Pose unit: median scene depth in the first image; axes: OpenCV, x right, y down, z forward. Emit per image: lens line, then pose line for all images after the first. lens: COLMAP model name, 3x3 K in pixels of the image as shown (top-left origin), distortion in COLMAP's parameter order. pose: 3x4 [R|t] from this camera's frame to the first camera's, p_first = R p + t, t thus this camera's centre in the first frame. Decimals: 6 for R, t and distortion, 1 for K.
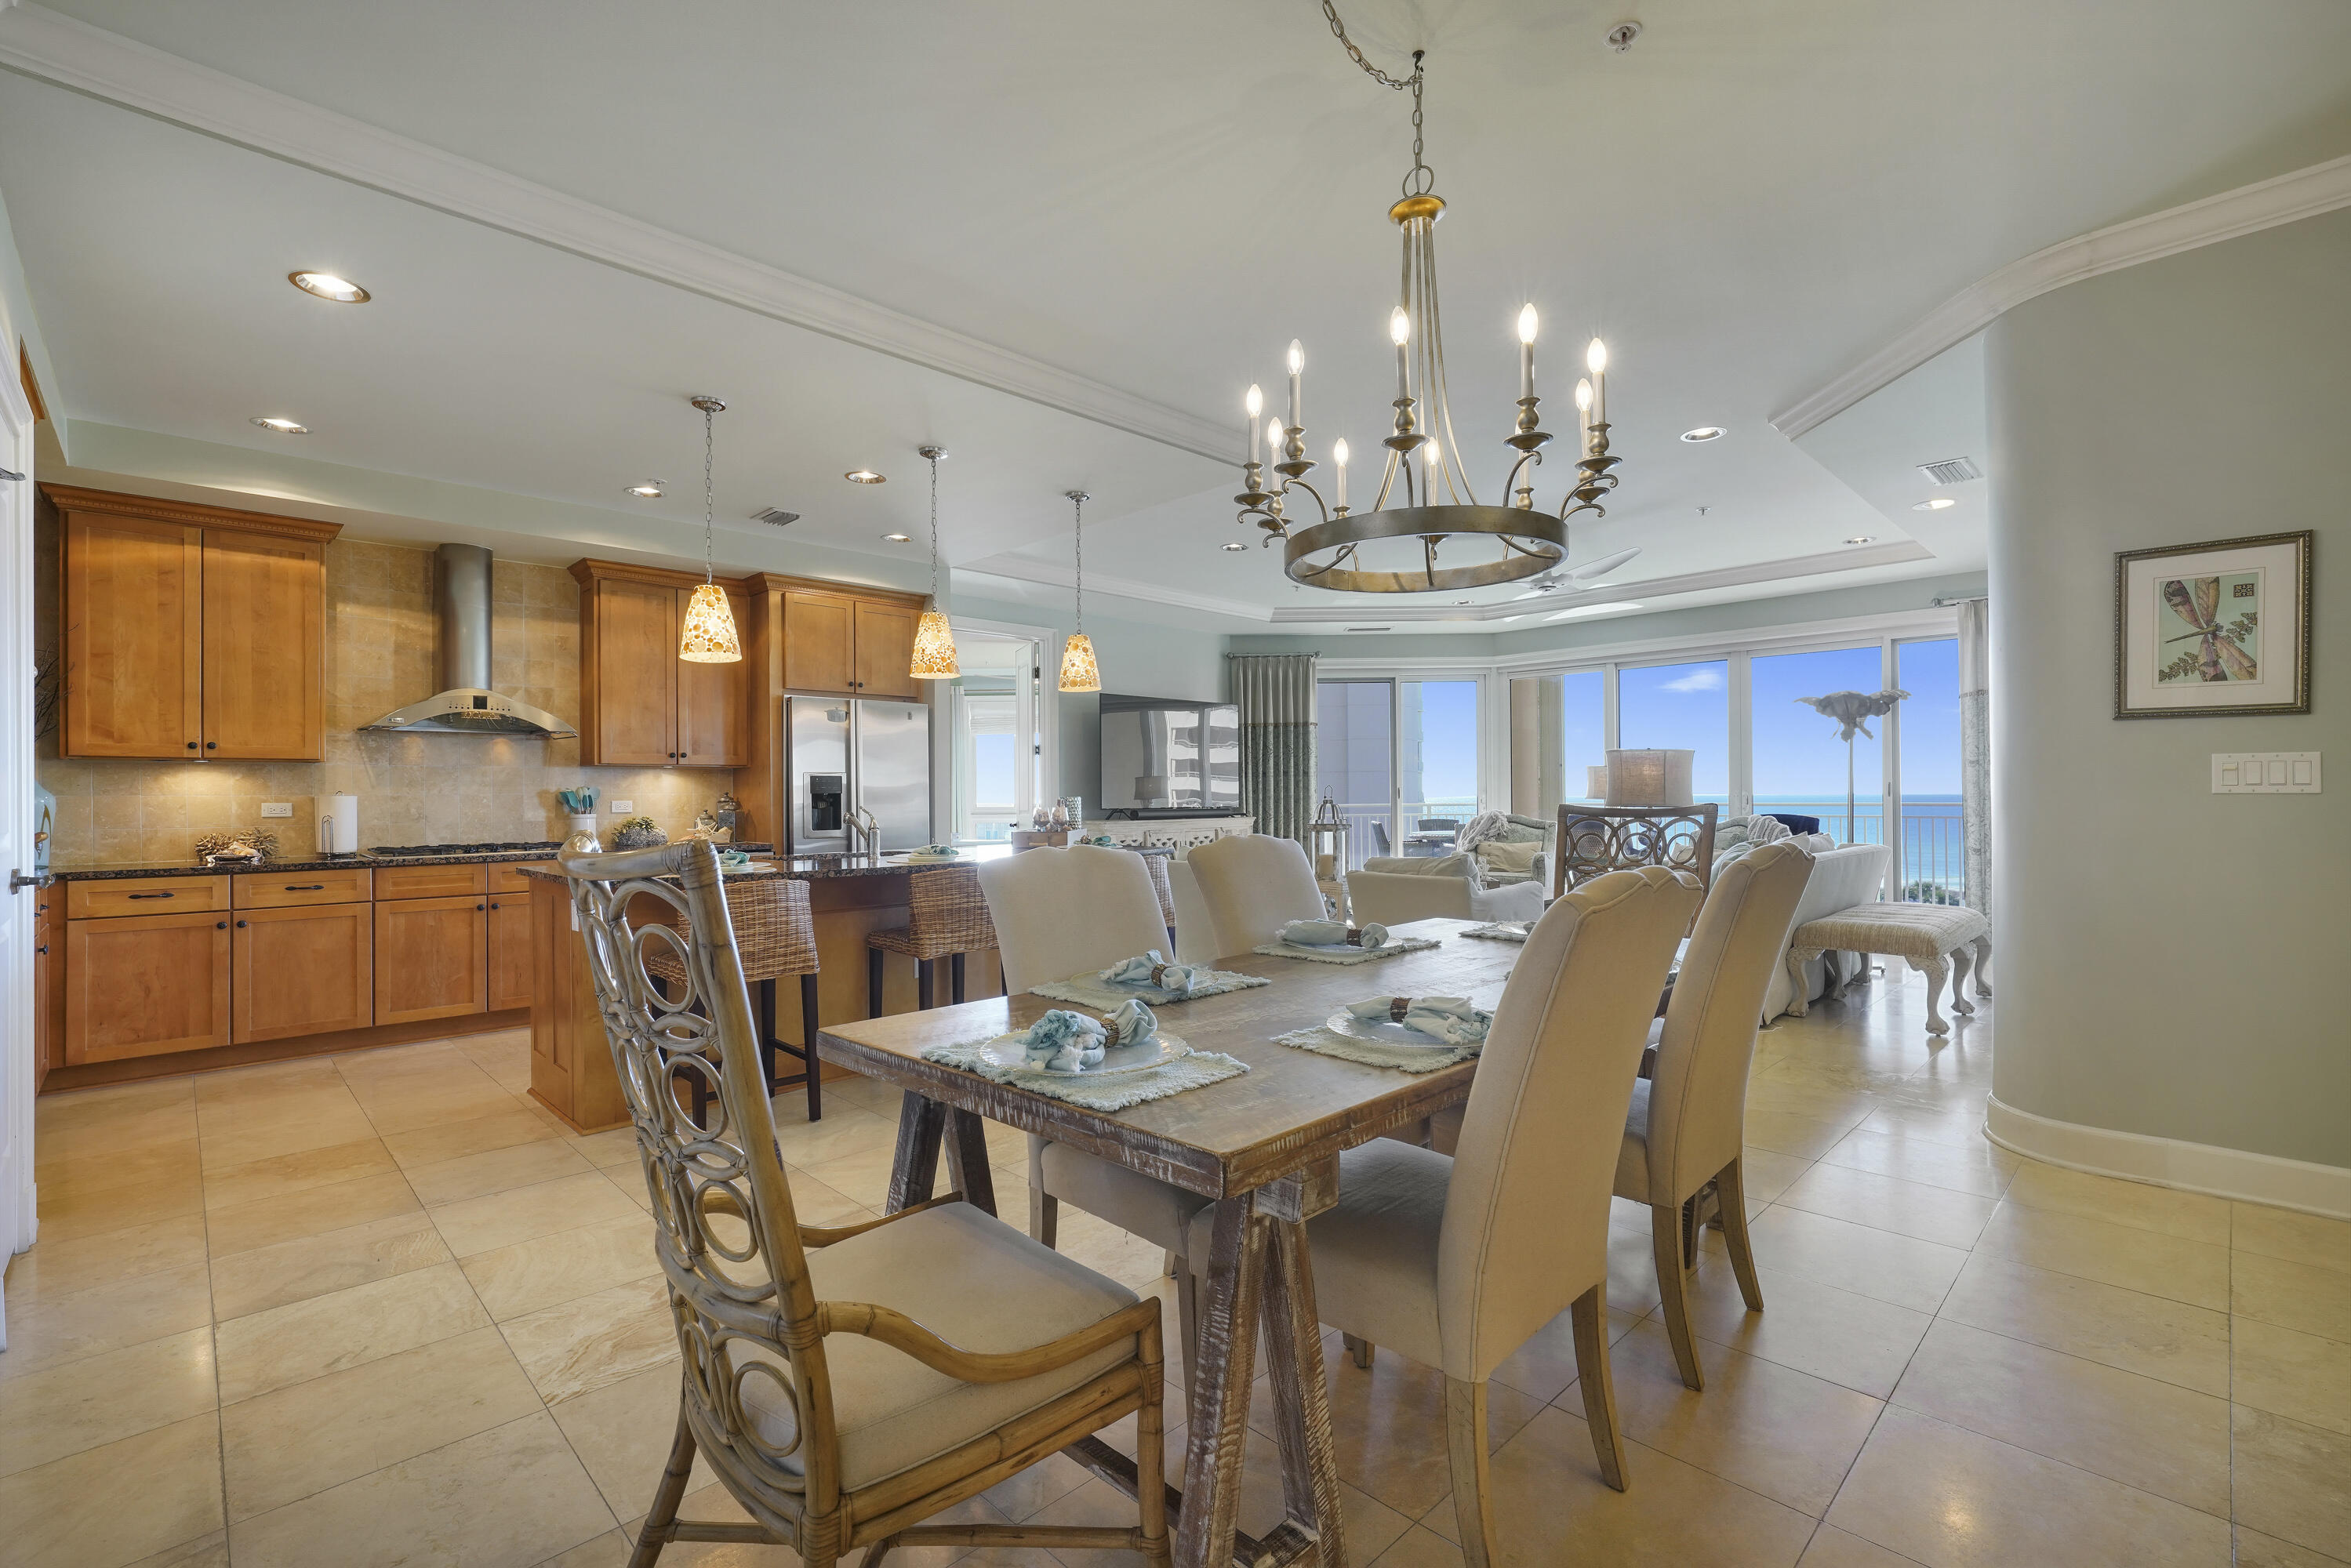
lens RADIAL K [[1054.5, 0, 1173.5], [0, 1054.5, 784.4], [0, 0, 1]] dist [-0.001676, 0.000036]
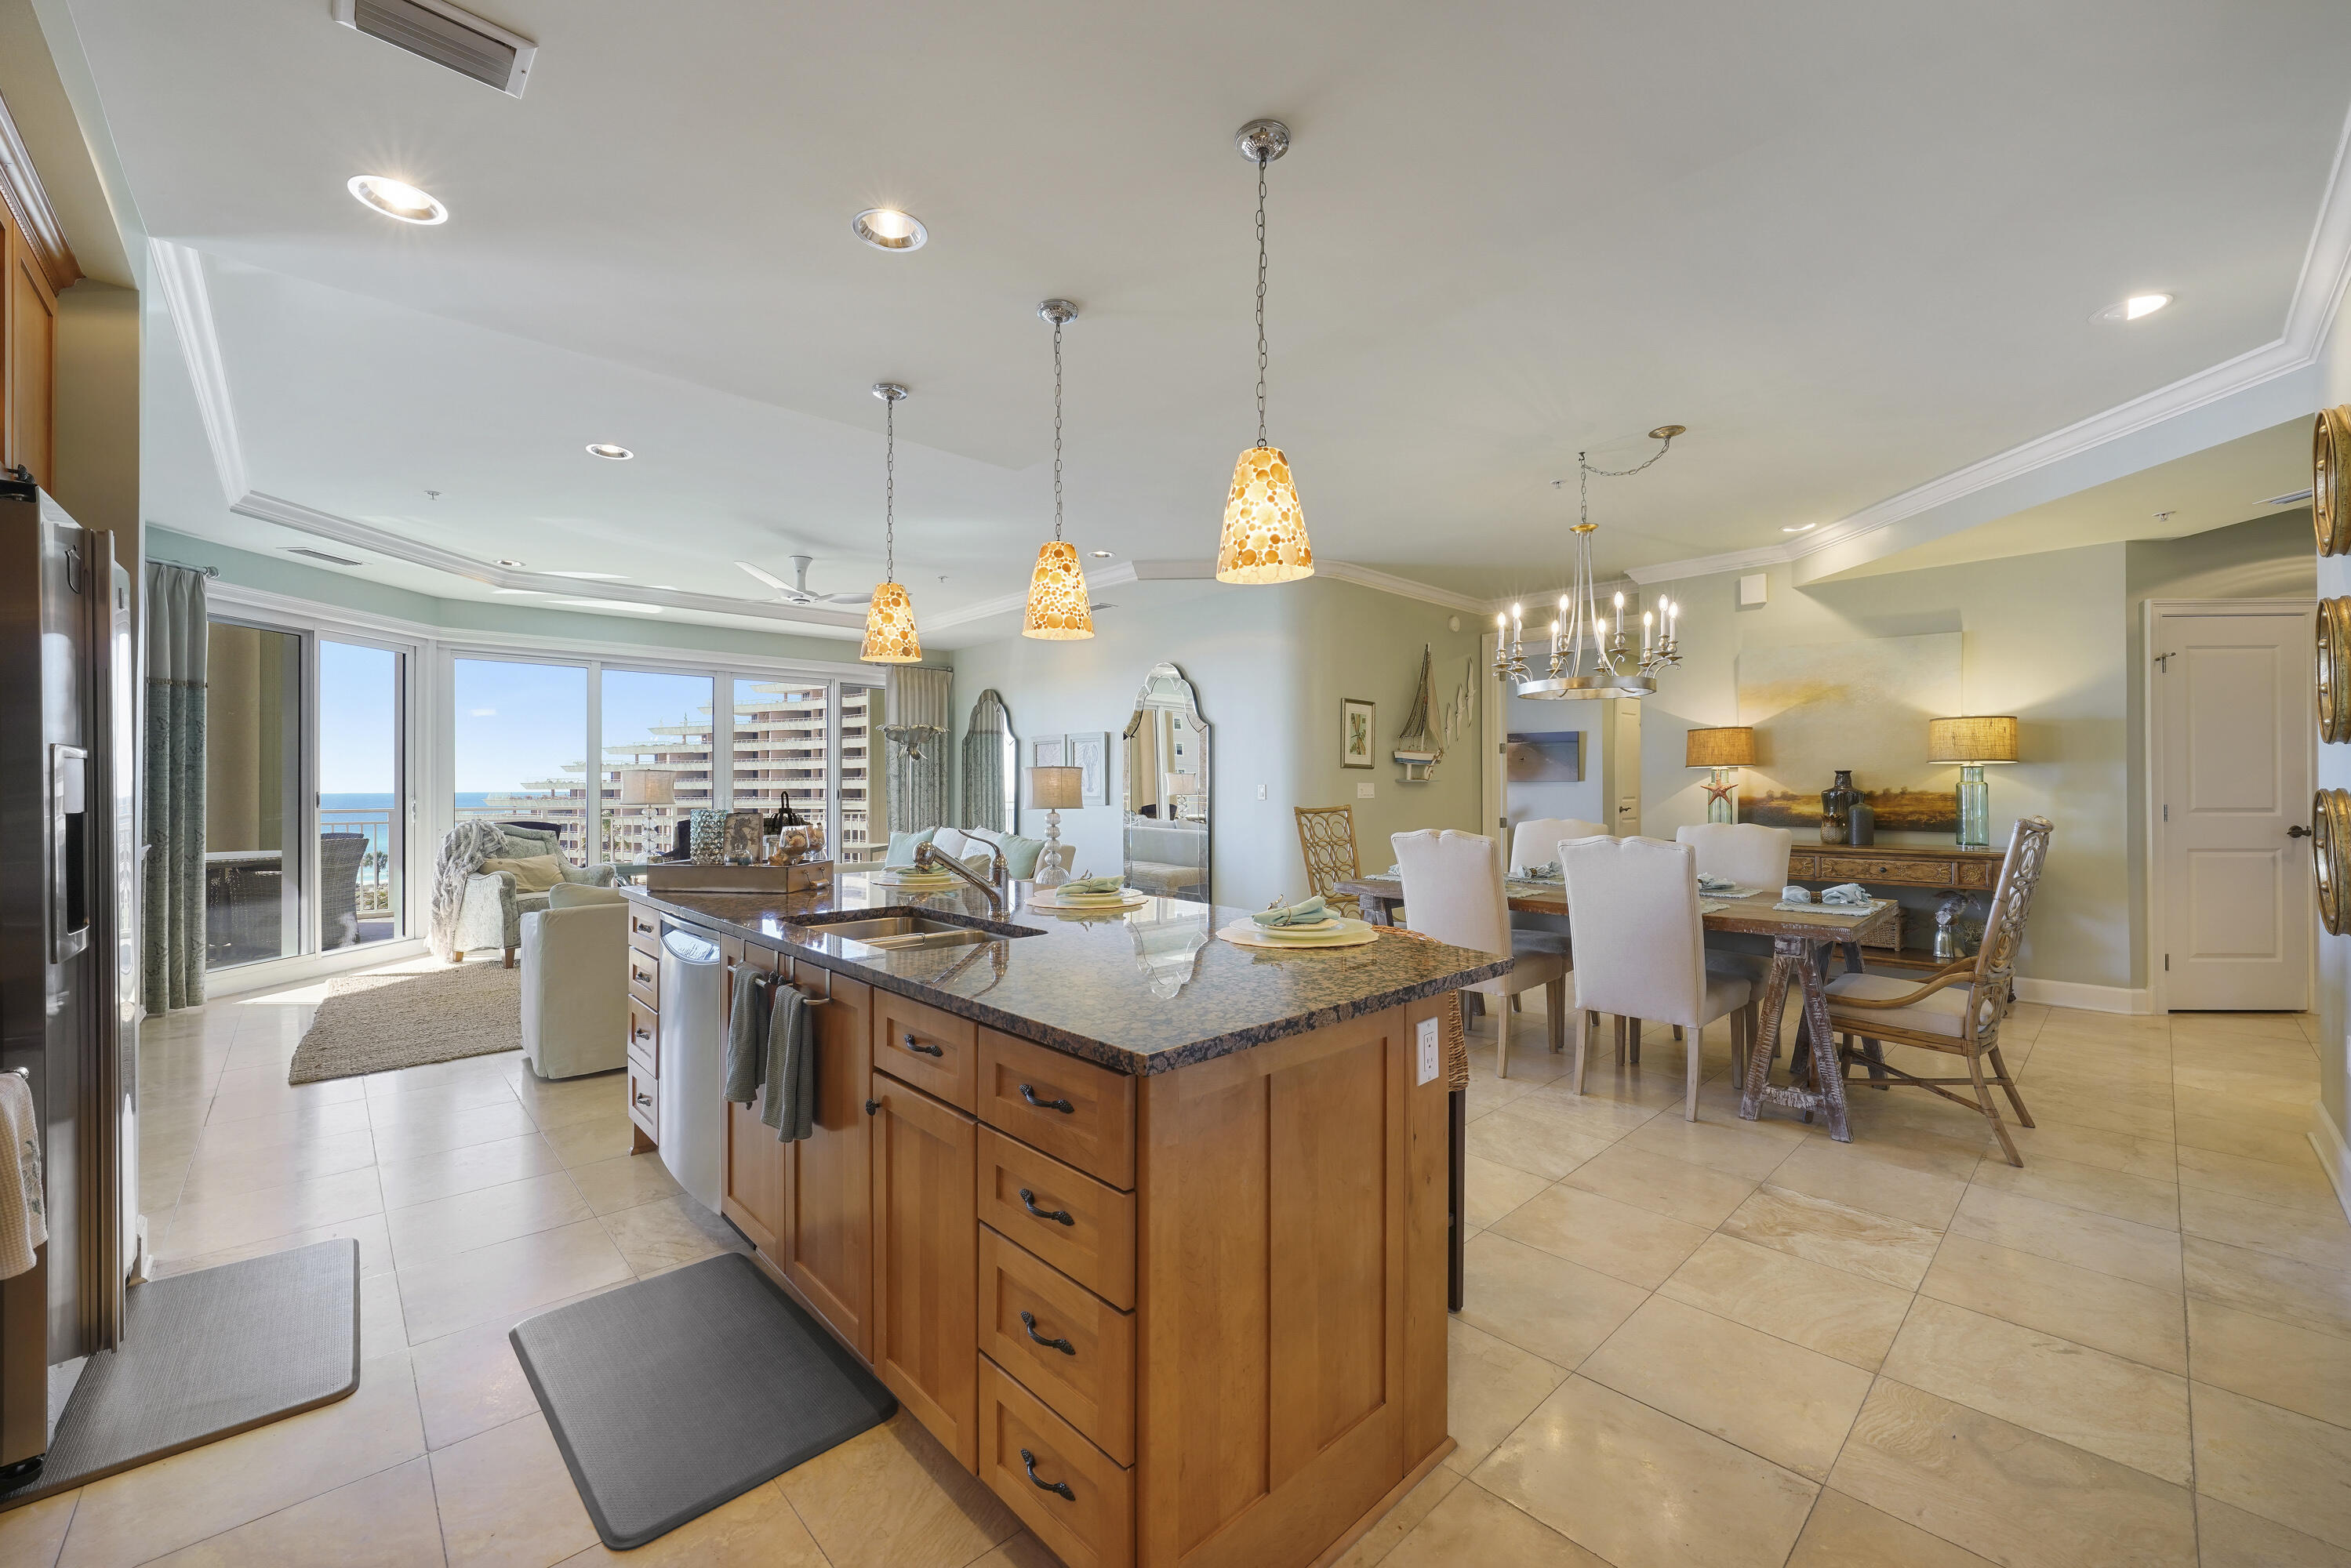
lens RADIAL K [[934.0, 0, 1193.8], [0, 934.0, 789.2], [0, 0, 1]] dist [-0.015032, -0.000206]
pose [[-0.005792, 0.006335, 0.999963, -1.286669], [-0.006882, 0.999956, -0.006374, 0.003644], [-0.999960, -0.006918, -0.005748, 1.418347]]
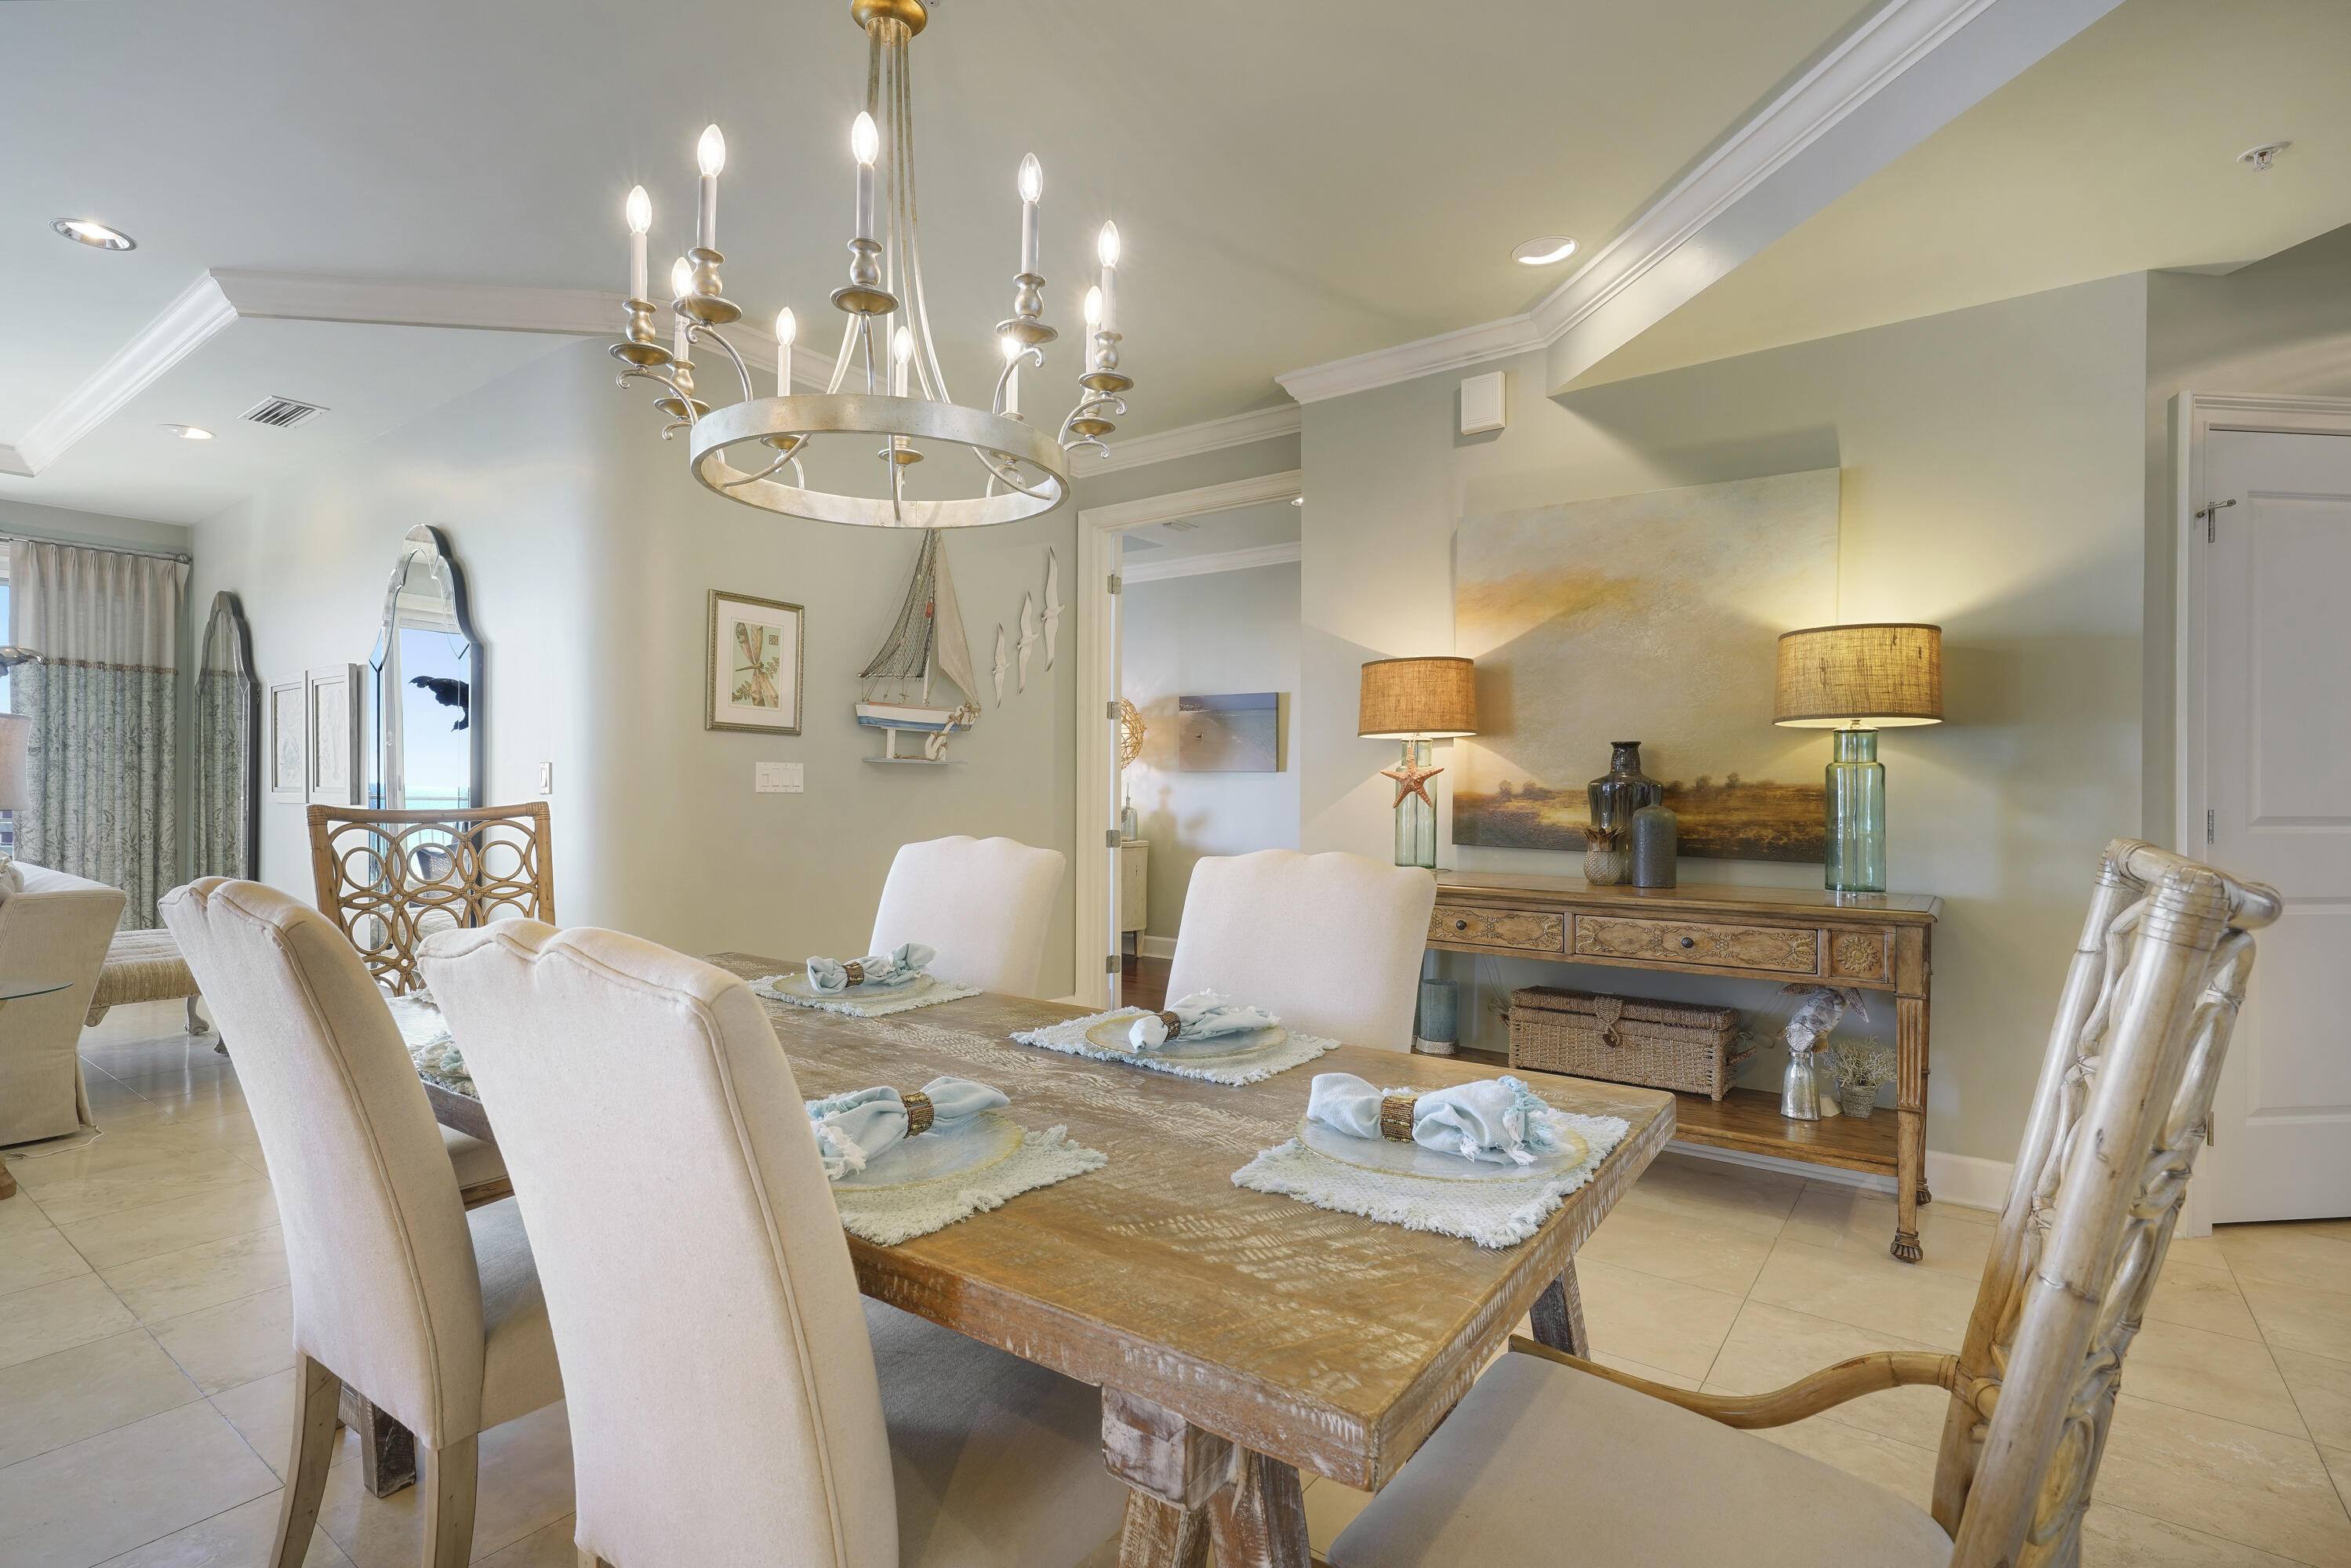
lens RADIAL K [[1141.1, 0, 1158.9], [0, 1141.1, 797.9], [0, 0, 1]] dist [-0.003659, 0.000053]
pose [[-0.174038, -0.001393, 0.984738, -0.480521], [-0.011542, 0.999933, -0.000626, 0.009964], [-0.984671, -0.011475, -0.174042, 0.760268]]
